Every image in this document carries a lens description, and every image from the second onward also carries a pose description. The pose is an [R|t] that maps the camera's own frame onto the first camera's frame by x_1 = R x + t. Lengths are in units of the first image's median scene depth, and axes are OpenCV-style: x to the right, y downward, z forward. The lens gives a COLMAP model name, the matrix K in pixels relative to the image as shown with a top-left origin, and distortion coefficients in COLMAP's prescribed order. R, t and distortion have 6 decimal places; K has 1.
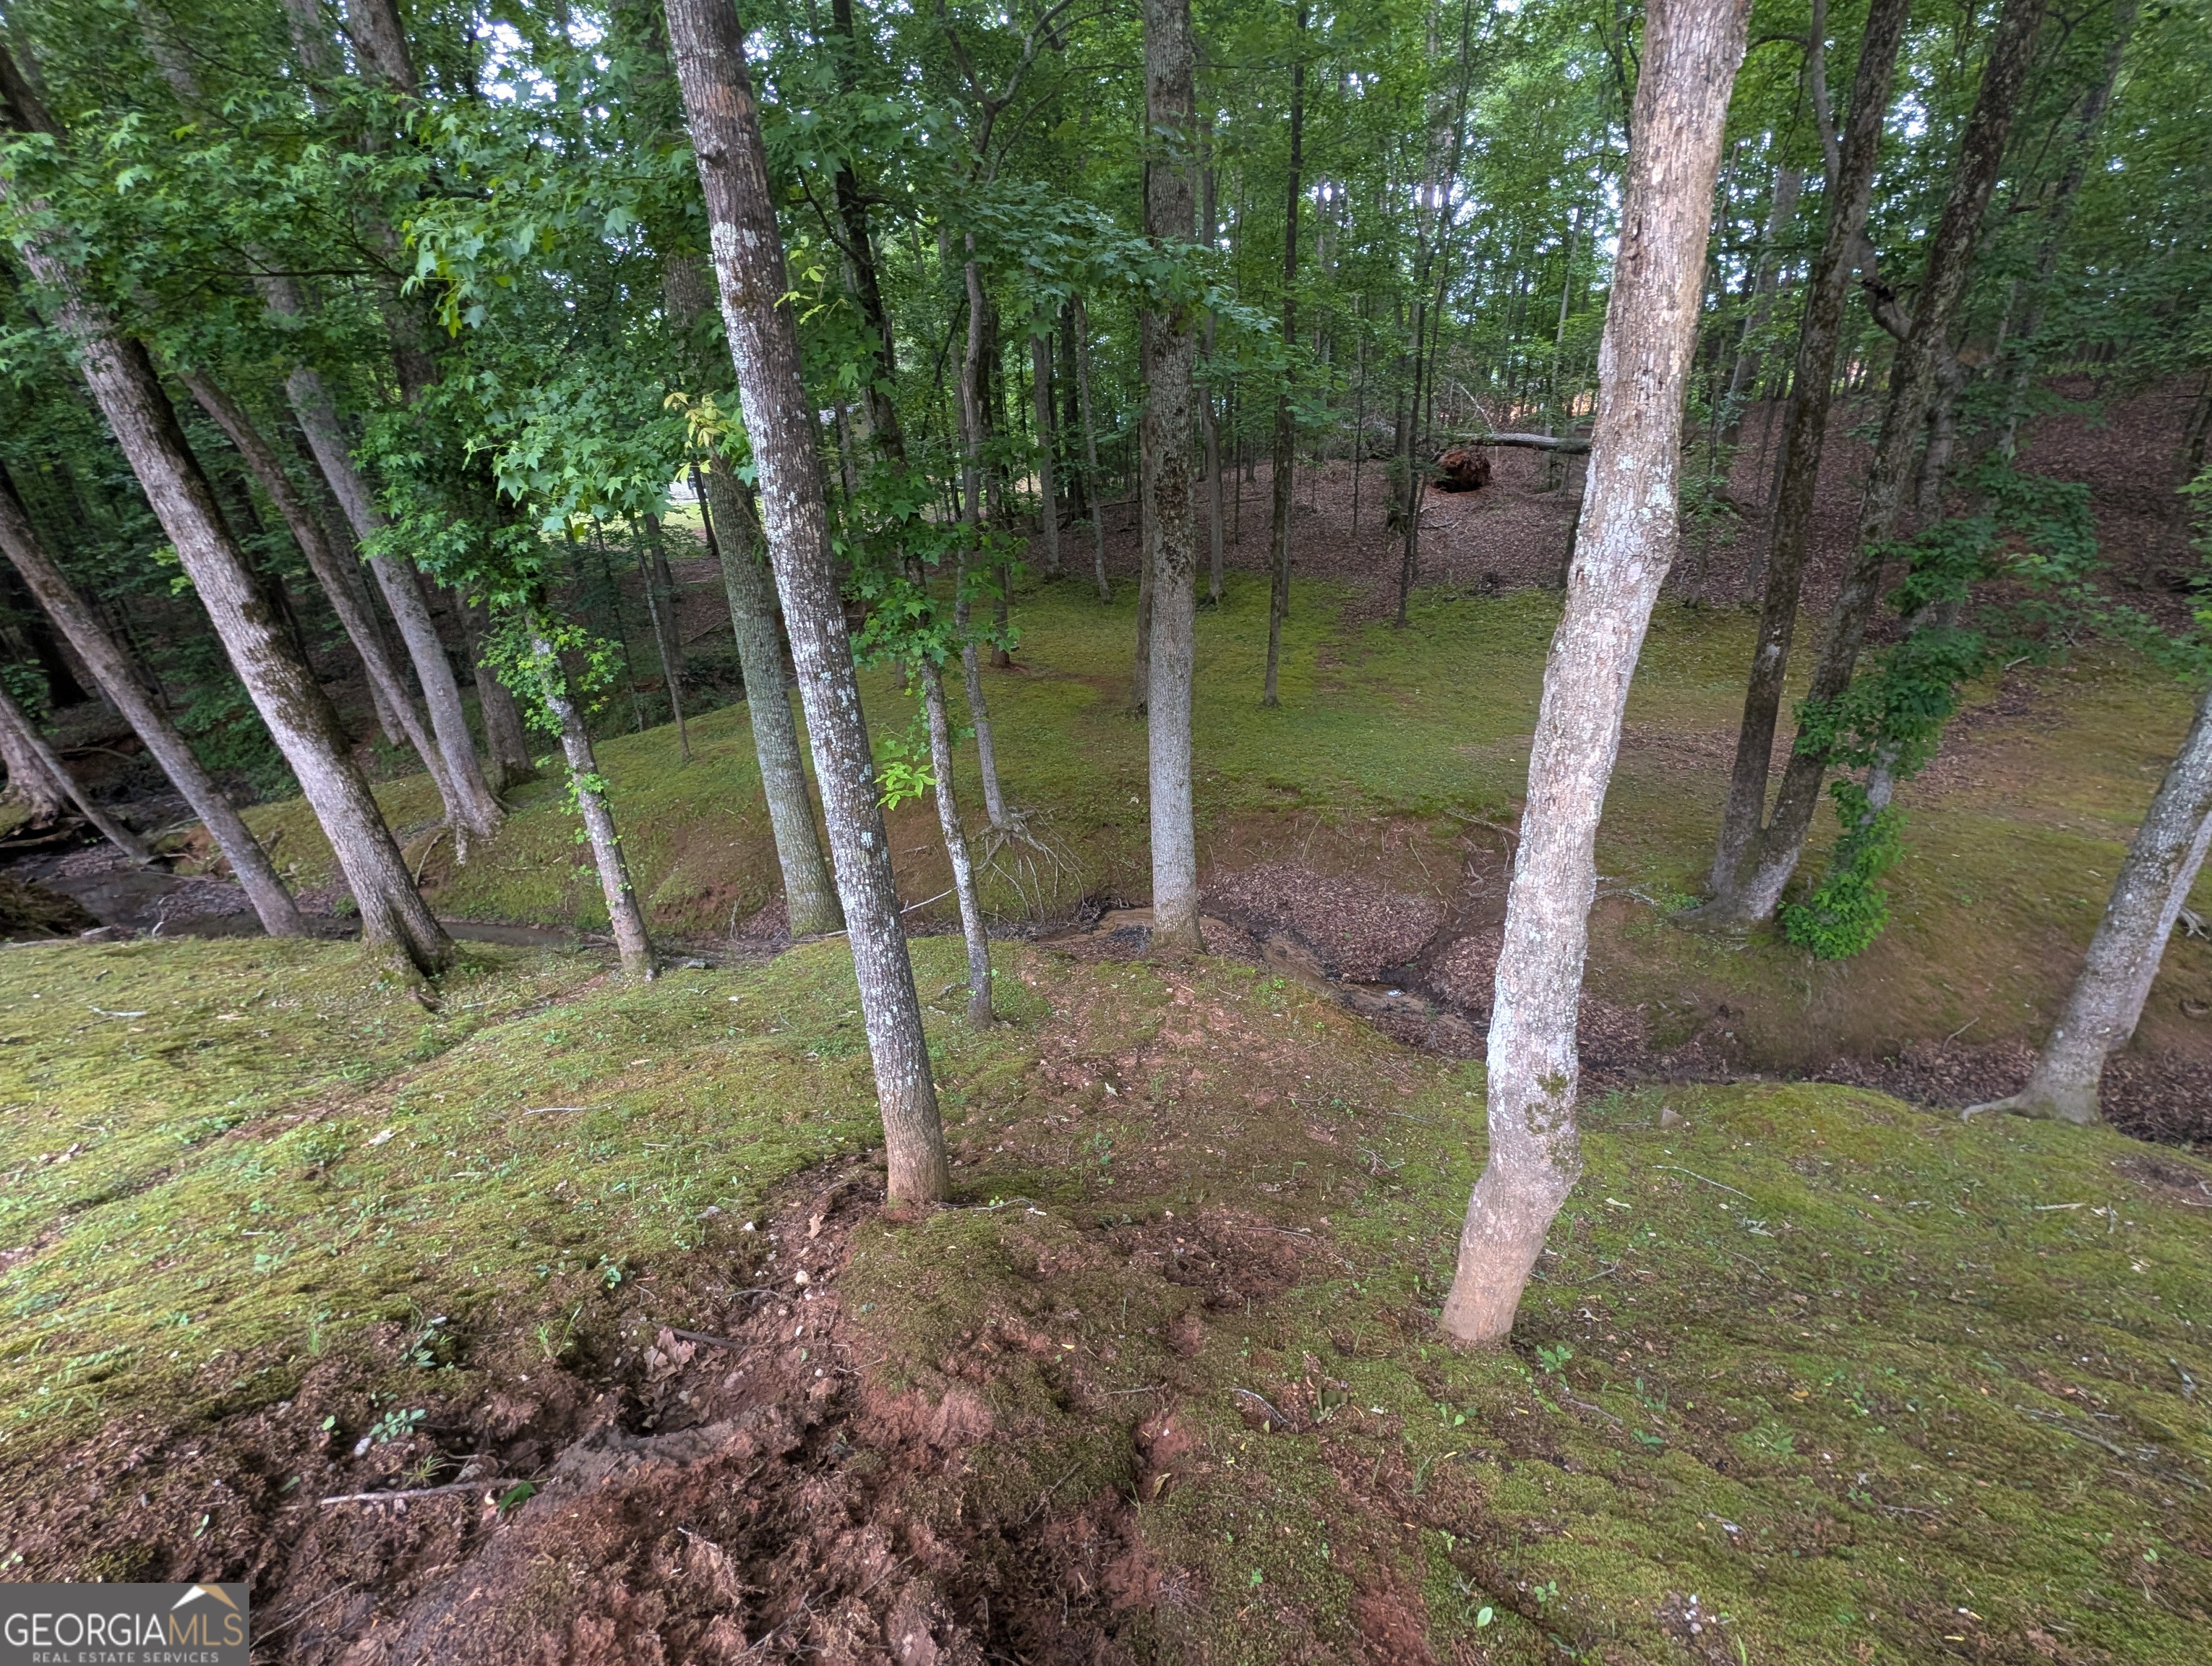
lens RADIAL K [[848.2, 0, 1099.7], [0, 848.2, 830.1], [0, 0, 1]] dist [0.000521, 0.000315]
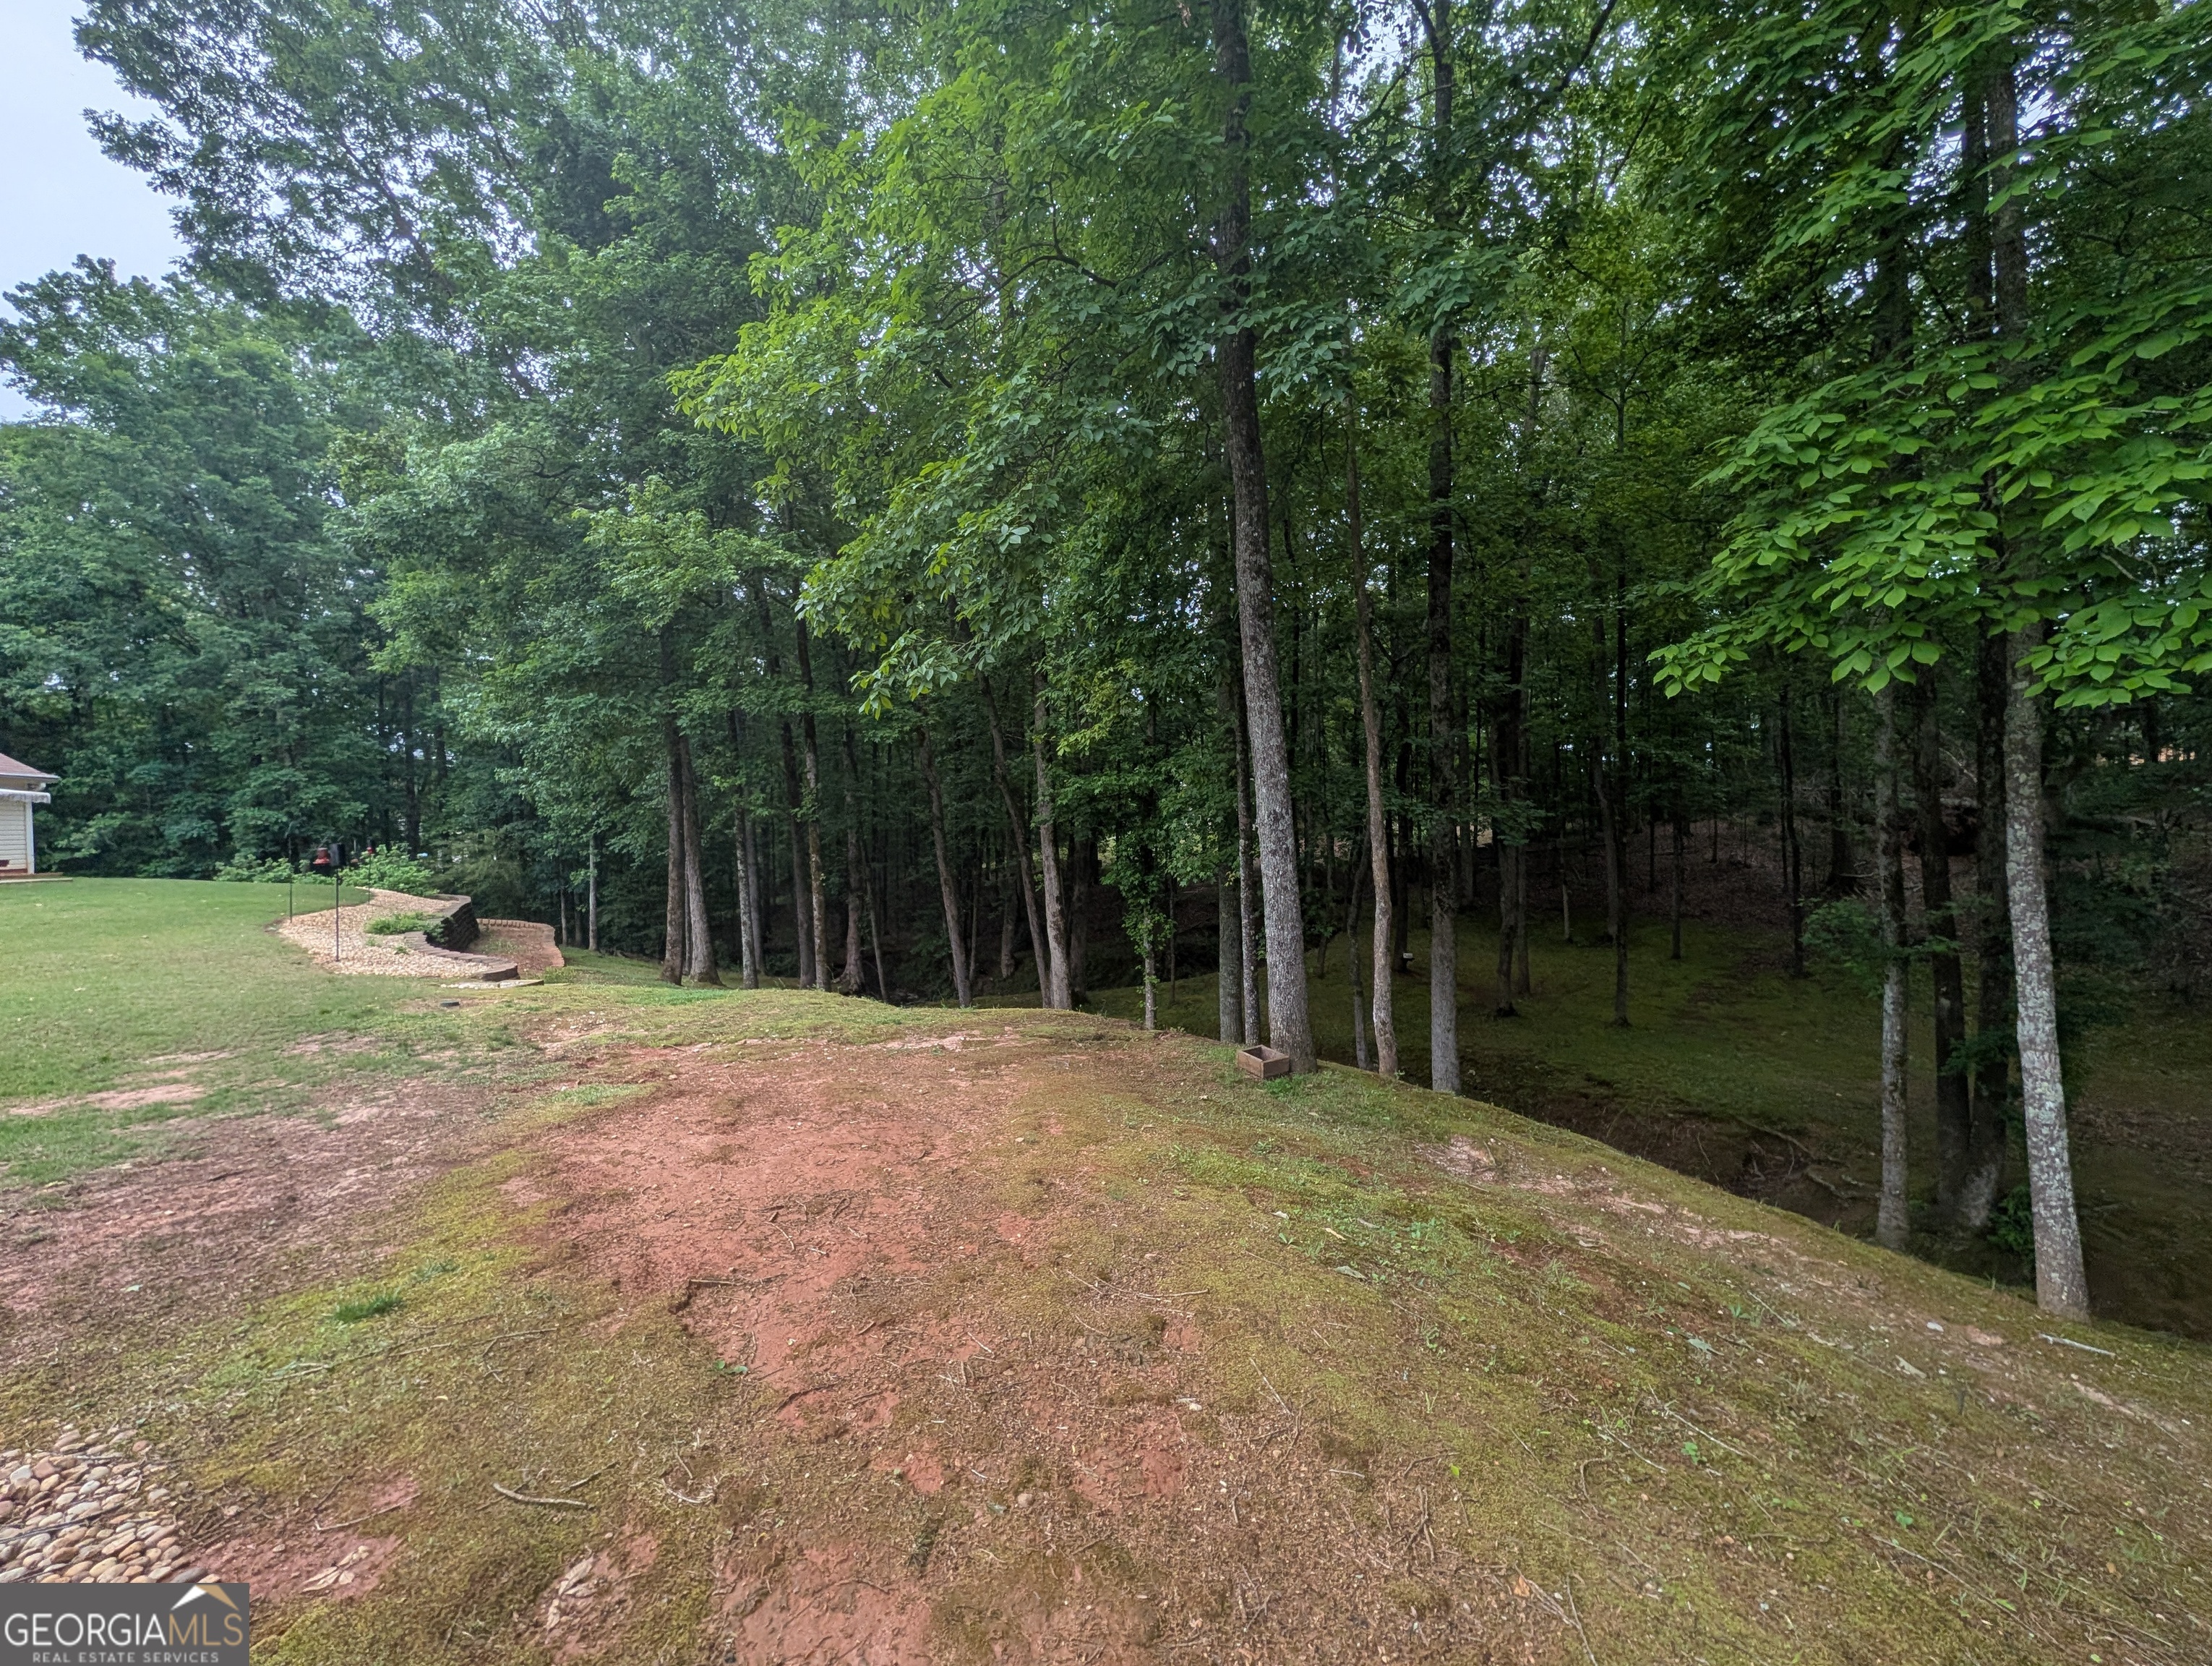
lens RADIAL K [[848.8, 0, 1101.5], [0, 848.8, 831.0], [0, 0, 1]] dist [0.001366, 0.000188]
pose [[0.865984, 0.029785, -0.499184, 0.426273], [-0.205847, 0.930963, -0.301554, 0.299110], [0.455740, 0.363896, 0.812330, -1.106306]]
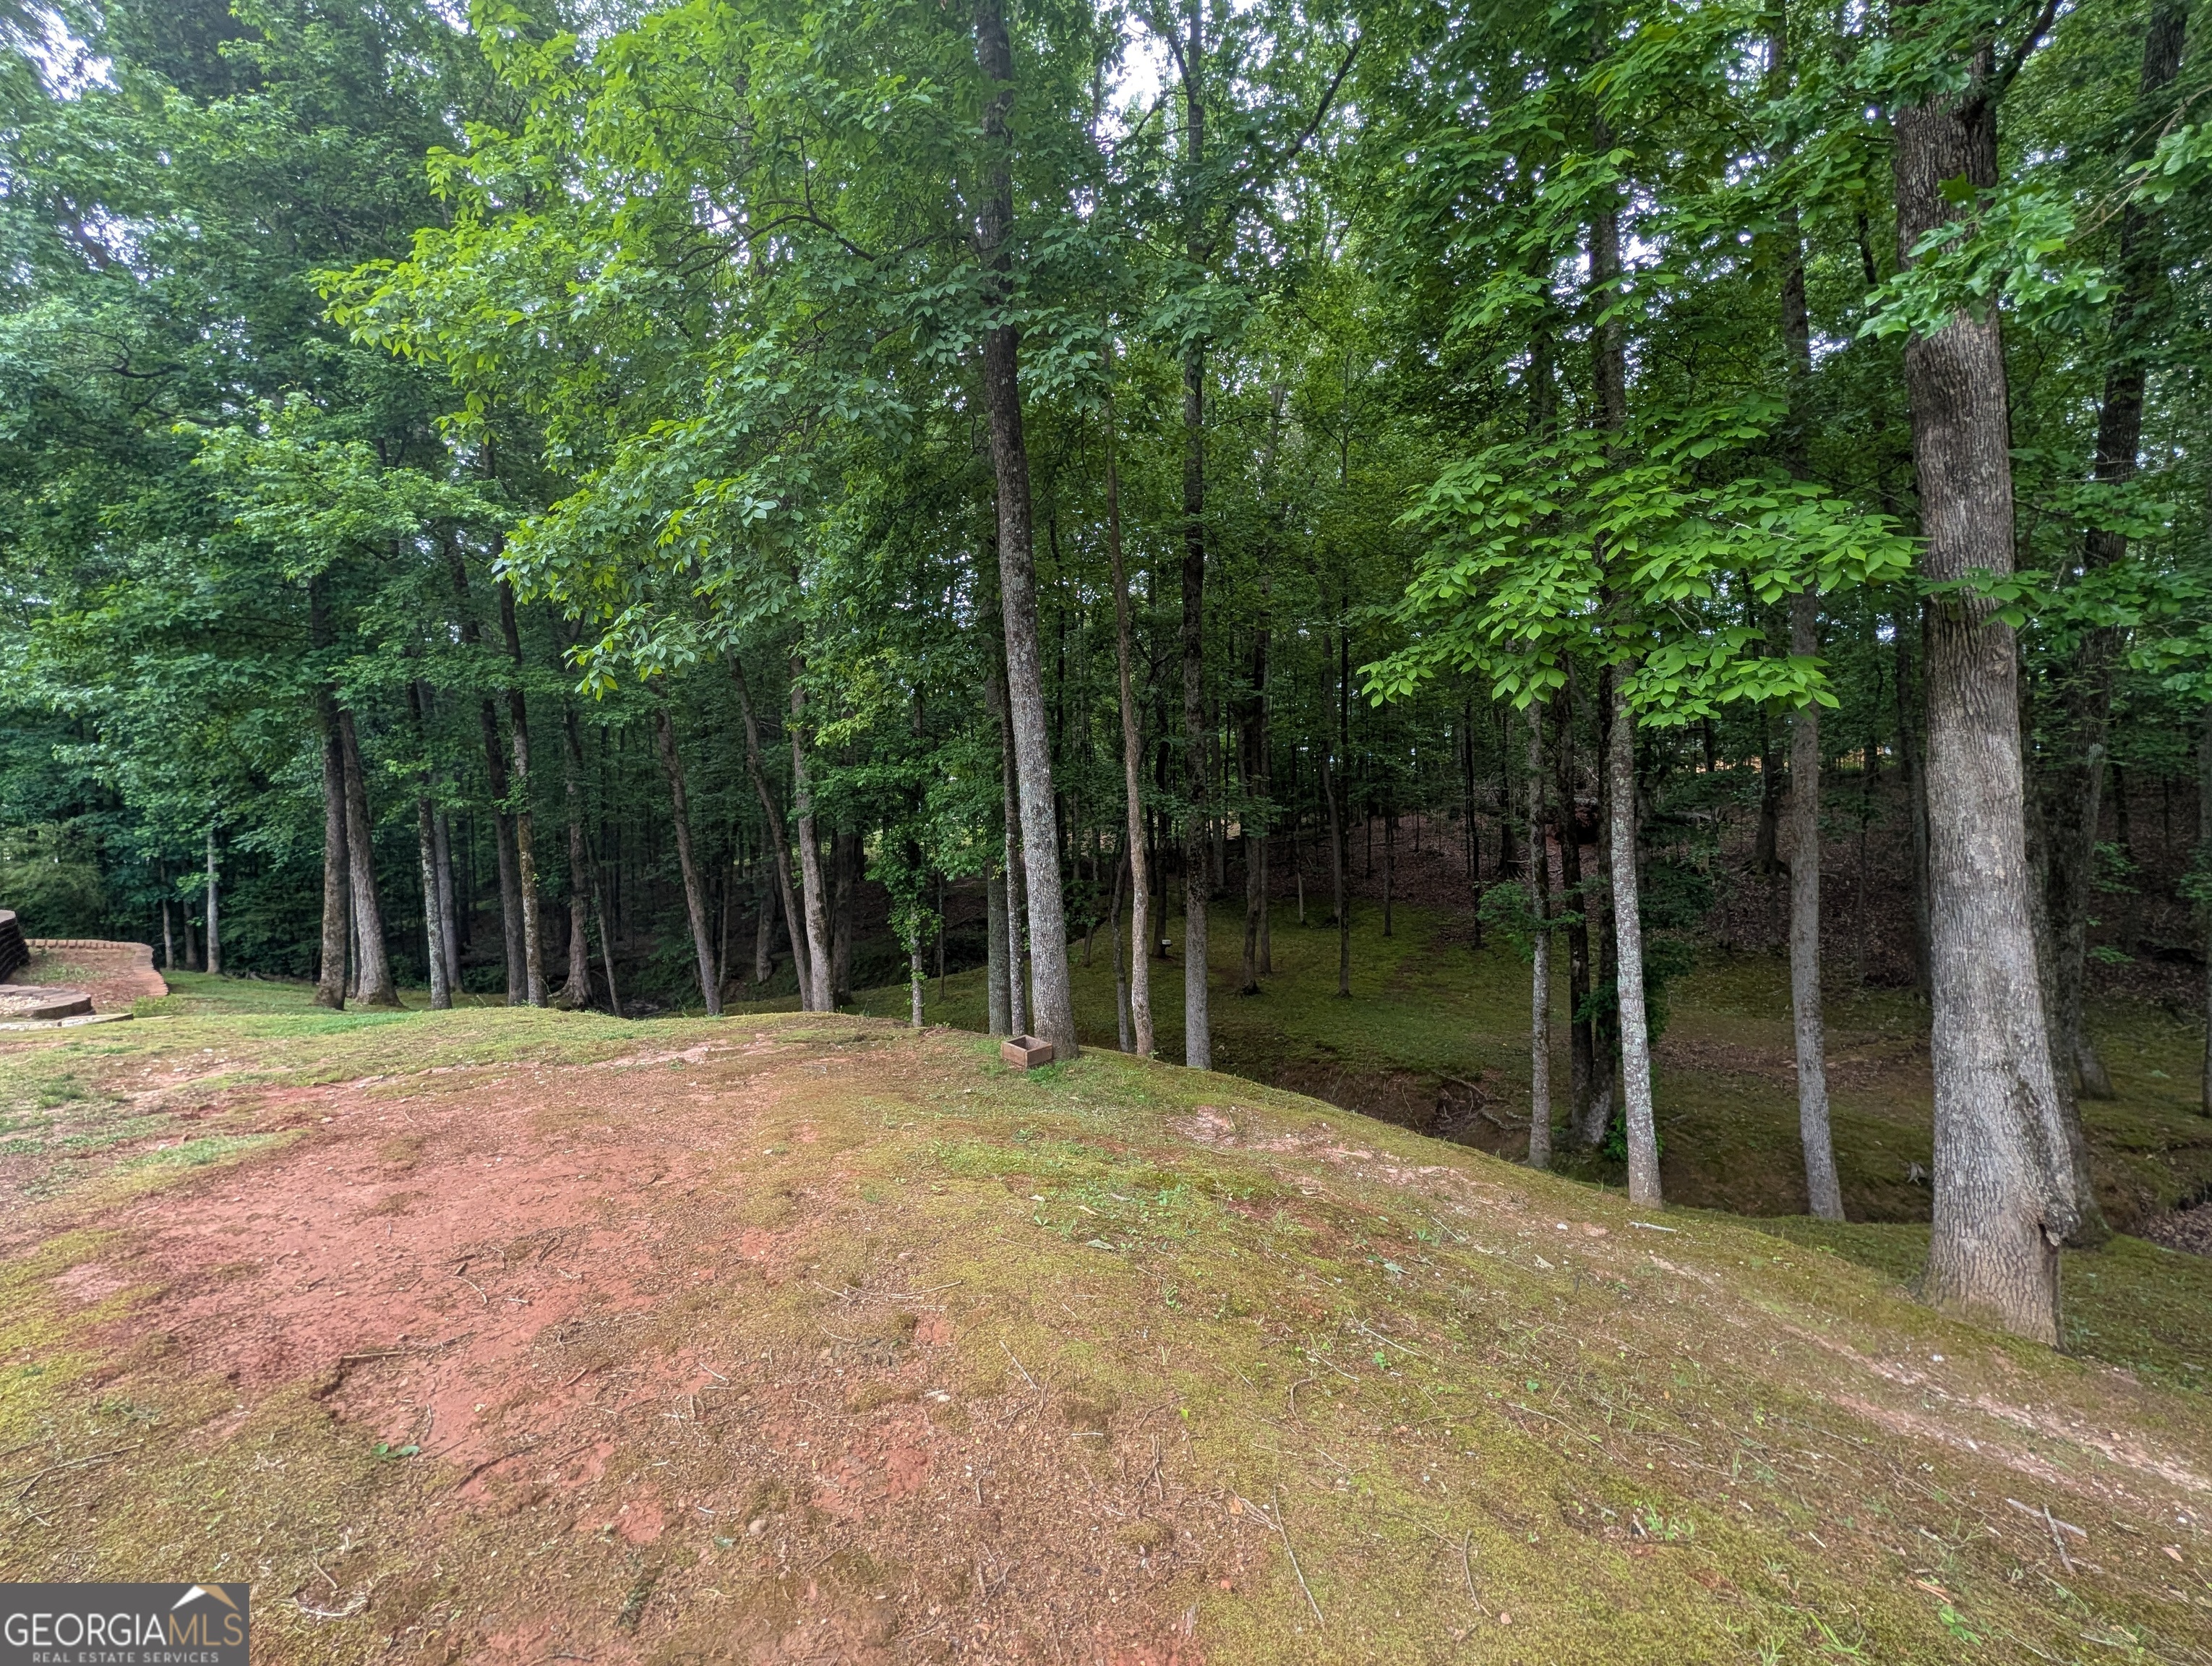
lens RADIAL K [[848.8, 0, 1101.5], [0, 848.8, 831.0], [0, 0, 1]] dist [0.001366, 0.000188]
pose [[0.967147, 0.030904, -0.252332, 0.436661], [-0.118110, 0.933576, -0.338357, 0.298685], [0.225114, 0.357044, 0.906556, -1.105587]]
